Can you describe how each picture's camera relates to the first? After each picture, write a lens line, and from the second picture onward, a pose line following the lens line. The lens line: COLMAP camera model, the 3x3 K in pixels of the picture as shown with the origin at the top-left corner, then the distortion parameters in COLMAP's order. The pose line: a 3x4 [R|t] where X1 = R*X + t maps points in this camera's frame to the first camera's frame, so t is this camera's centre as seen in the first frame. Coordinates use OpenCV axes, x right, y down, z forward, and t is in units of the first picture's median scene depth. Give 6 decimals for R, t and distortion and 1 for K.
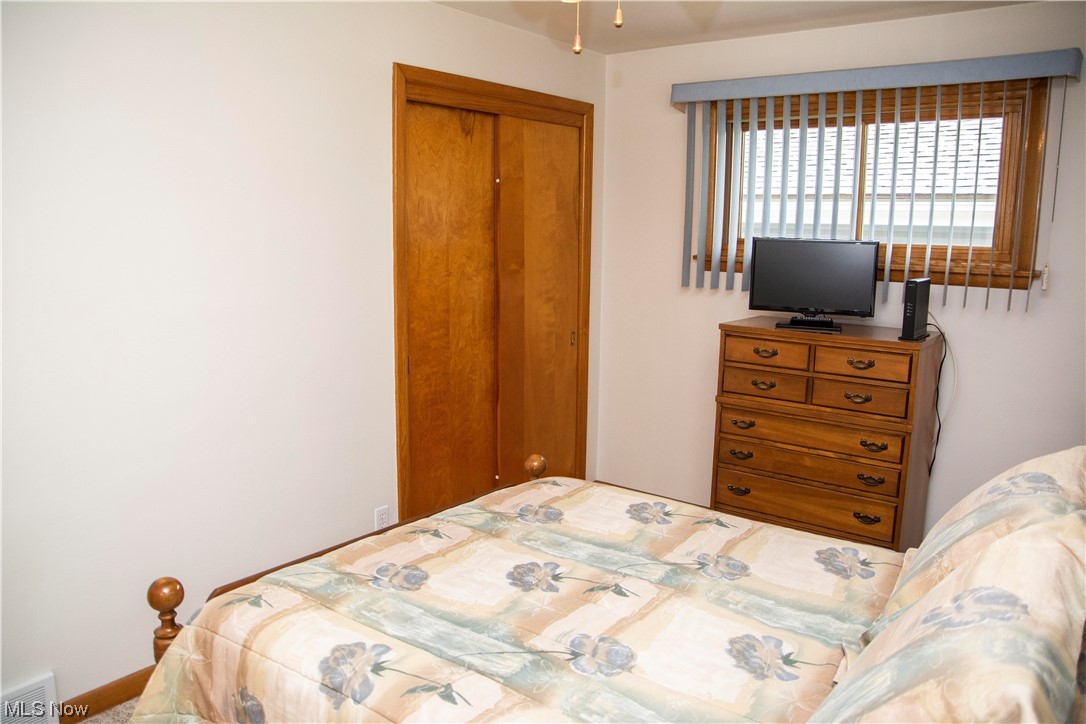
lens RADIAL K [[799.1, 0, 538.5], [0, 799.1, 357.0], [0, 0, 1]] dist [-0.157363, 0.130090]
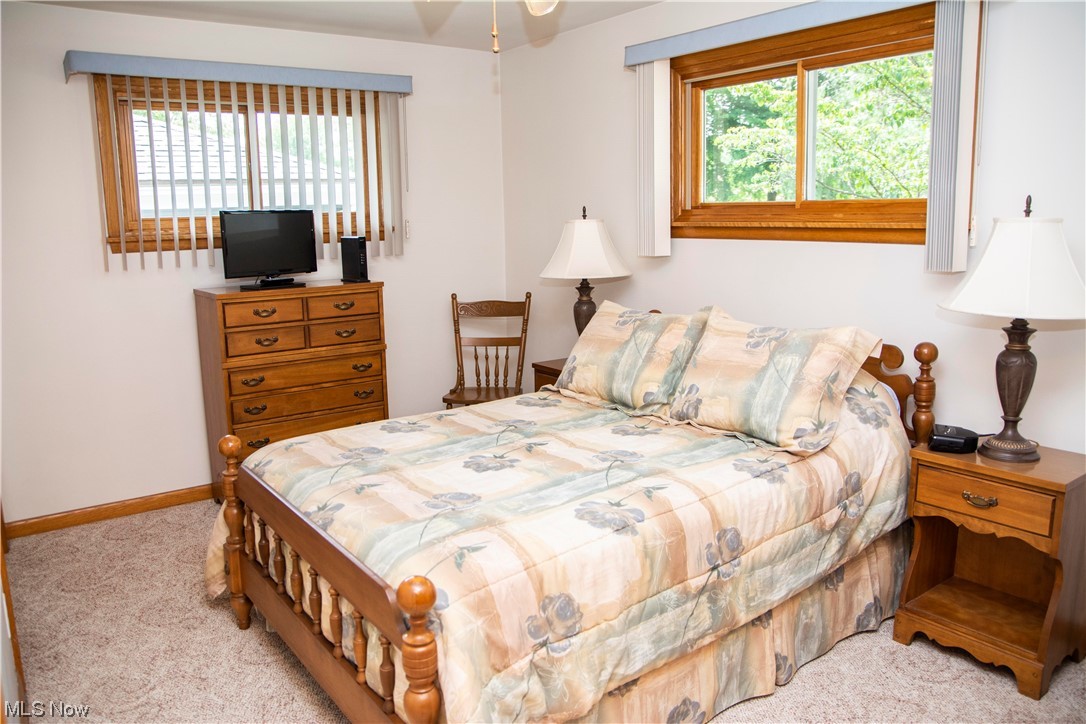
lens RADIAL K [[799.1, 0, 538.5], [0, 799.1, 357.0], [0, 0, 1]] dist [-0.157363, 0.130090]
pose [[0.270774, -0.184499, 0.944797, -0.917156], [0.182677, 0.973476, 0.137745, -0.036243], [-0.945151, 0.135294, 0.297296, 0.425452]]
